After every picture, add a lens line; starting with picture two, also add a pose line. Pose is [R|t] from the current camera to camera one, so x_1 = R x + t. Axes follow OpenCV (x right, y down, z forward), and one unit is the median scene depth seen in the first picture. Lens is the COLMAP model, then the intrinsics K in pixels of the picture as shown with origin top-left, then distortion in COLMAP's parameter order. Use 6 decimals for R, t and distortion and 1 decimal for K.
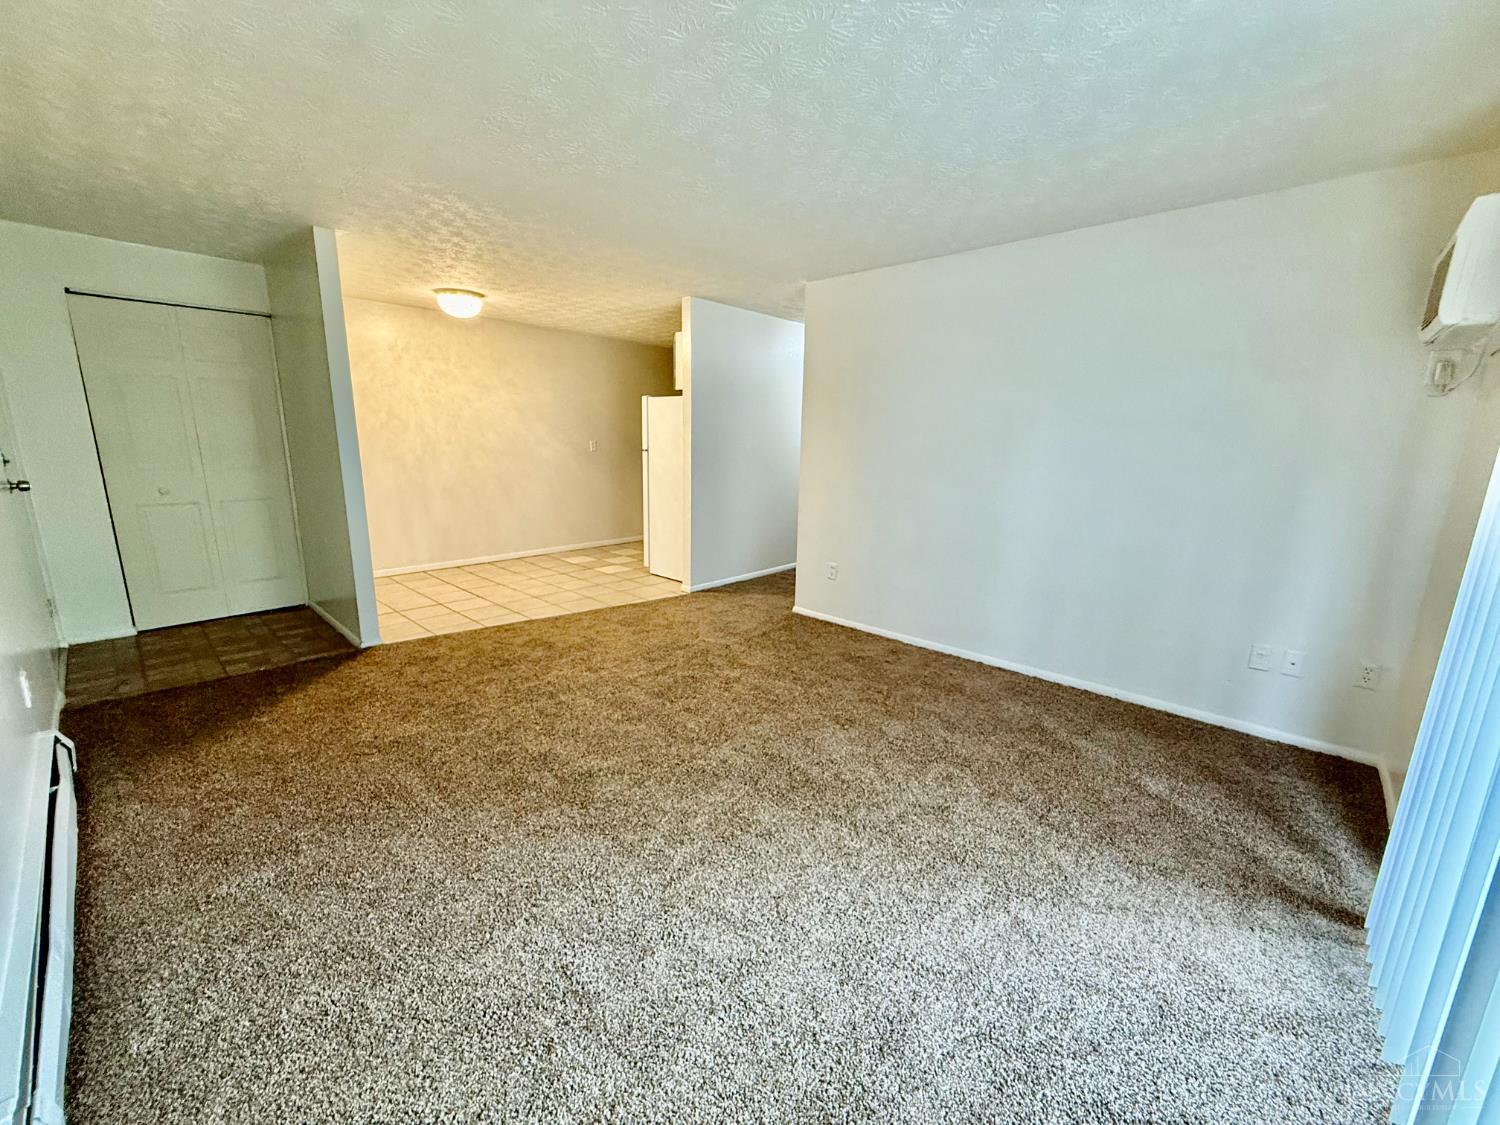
lens RADIAL K [[600.8, 0, 744.4], [0, 600.8, 563.9], [0, 0, 1]] dist [-0.001325, -0.000319]
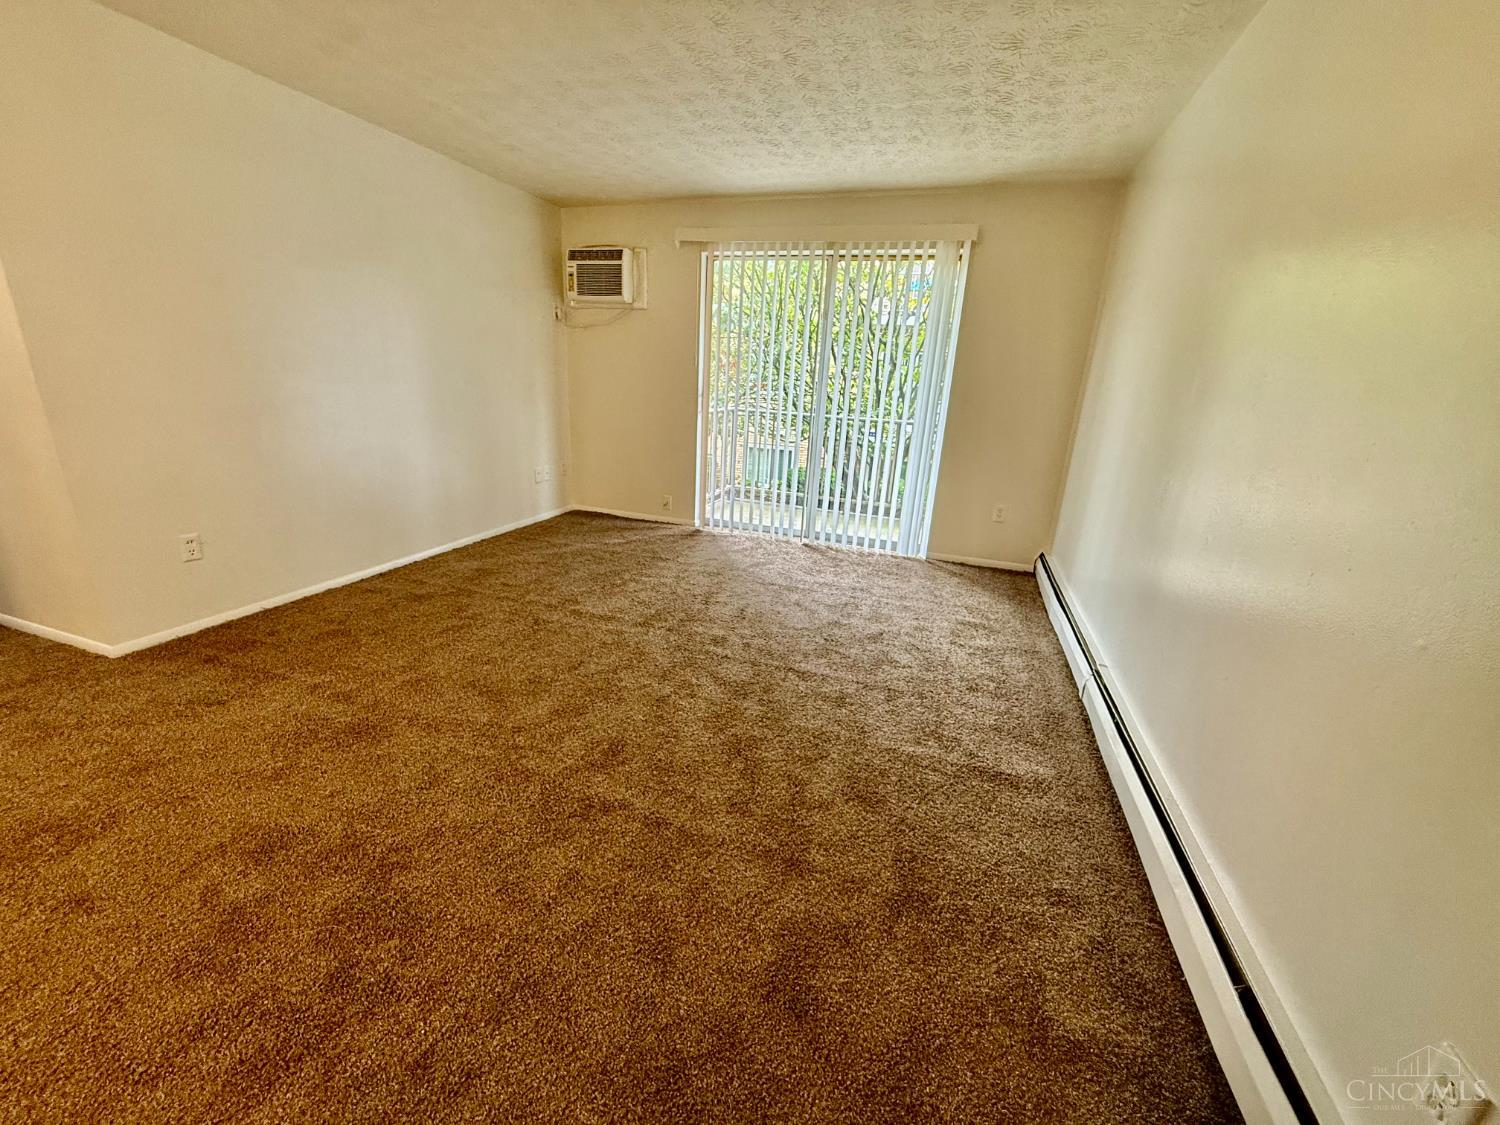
lens RADIAL K [[600.8, 0, 745.2], [0, 600.8, 568.1], [0, 0, 1]] dist [-0.001325, -0.000319]
pose [[-0.405243, -0.316761, 0.857578, -0.913973], [0.137648, 0.906220, 0.399772, -0.202321], [-0.903787, 0.280049, -0.323638, 1.044391]]
